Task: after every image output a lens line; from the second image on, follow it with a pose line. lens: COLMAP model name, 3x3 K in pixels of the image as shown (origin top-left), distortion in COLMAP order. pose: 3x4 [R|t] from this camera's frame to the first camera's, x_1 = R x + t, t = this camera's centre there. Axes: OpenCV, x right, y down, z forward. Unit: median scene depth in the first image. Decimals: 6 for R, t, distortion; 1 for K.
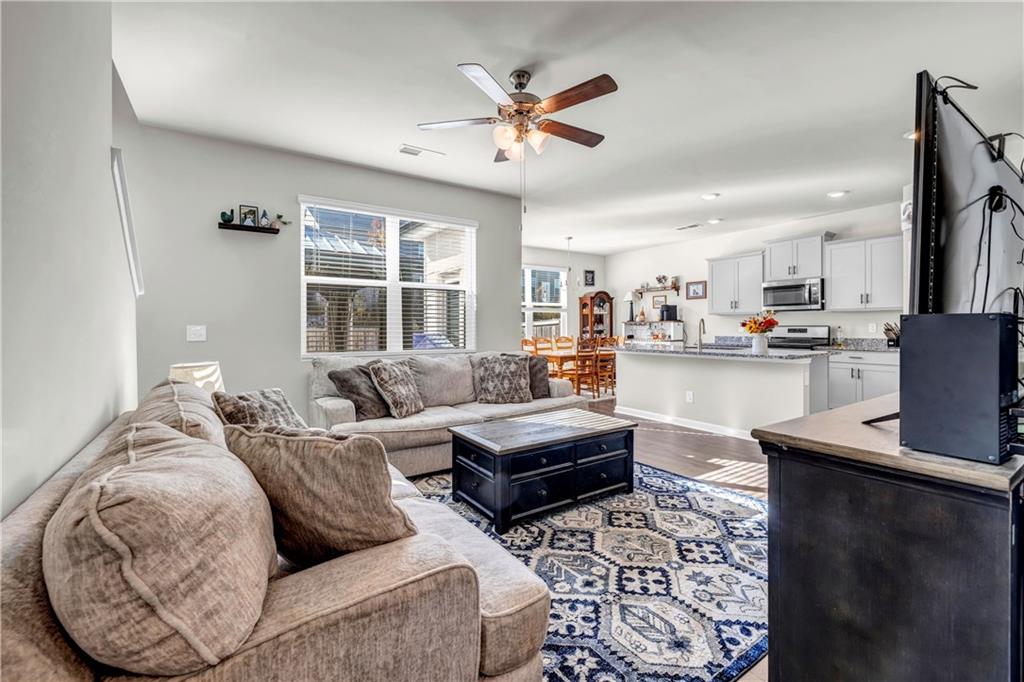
lens RADIAL K [[427.5, 0, 501.8], [0, 427.5, 328.2], [0, 0, 1]] dist [-0.001092, 0.000126]
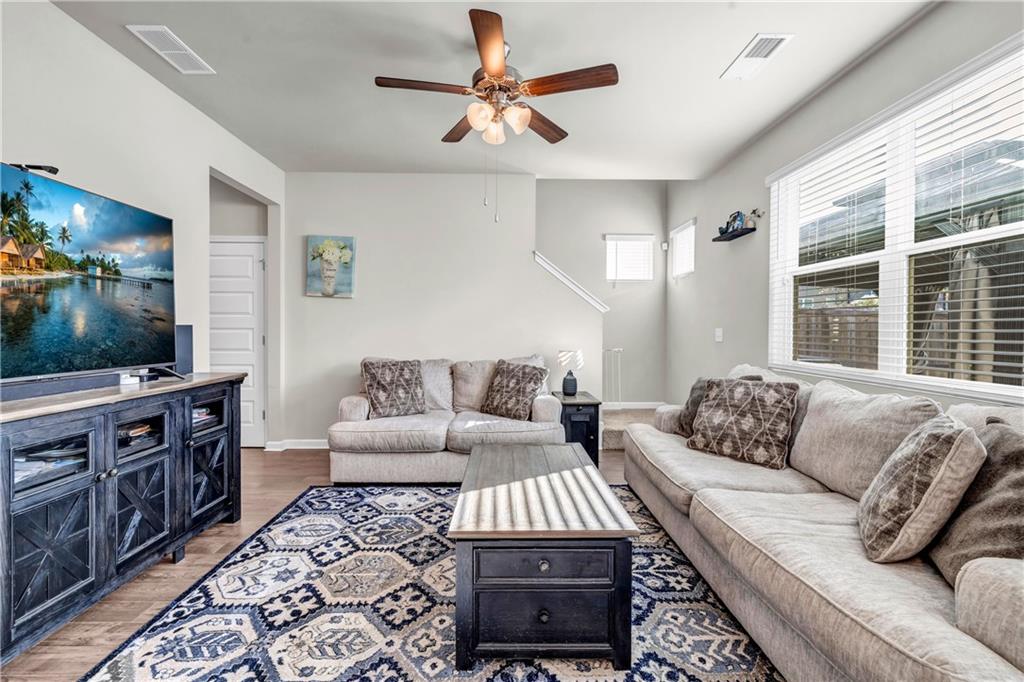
lens RADIAL K [[427.5, 0, 514.8], [0, 427.5, 333.9], [0, 0, 1]] dist [-0.001092, 0.000126]
pose [[-0.520722, 0.011406, -0.853650, 0.370569], [-0.003967, 0.999868, 0.015780, -0.004704], [0.853717, 0.011603, -0.520608, 0.706321]]
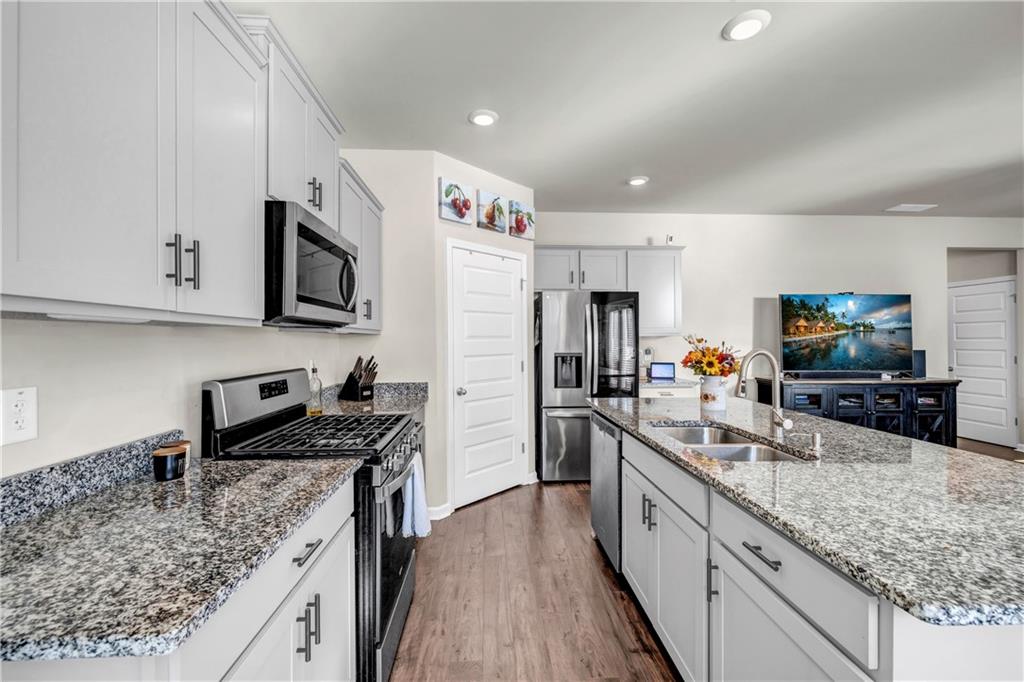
lens RADIAL K [[427.5, 0, 511.8], [0, 427.5, 340.0], [0, 0, 1]] dist [-0.001092, 0.000126]
pose [[-0.858982, 0.011140, 0.511884, 0.419254], [0.008409, 0.999935, -0.007650, -0.024928], [-0.511936, -0.002267, -0.859020, 1.276351]]
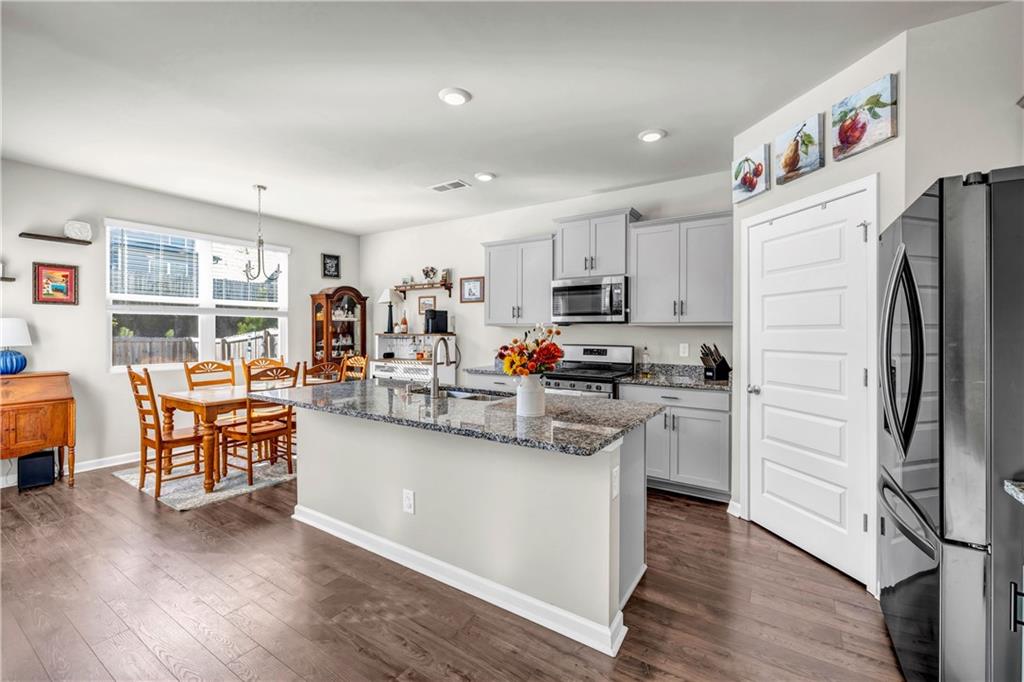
lens RADIAL K [[427.5, 0, 513.0], [0, 427.5, 333.8], [0, 0, 1]] dist [-0.001092, 0.000126]
pose [[0.912201, 0.005574, 0.409704, 0.306133], [-0.006892, 0.999975, 0.001739, -0.025431], [-0.409684, -0.004410, 0.912217, 0.451266]]
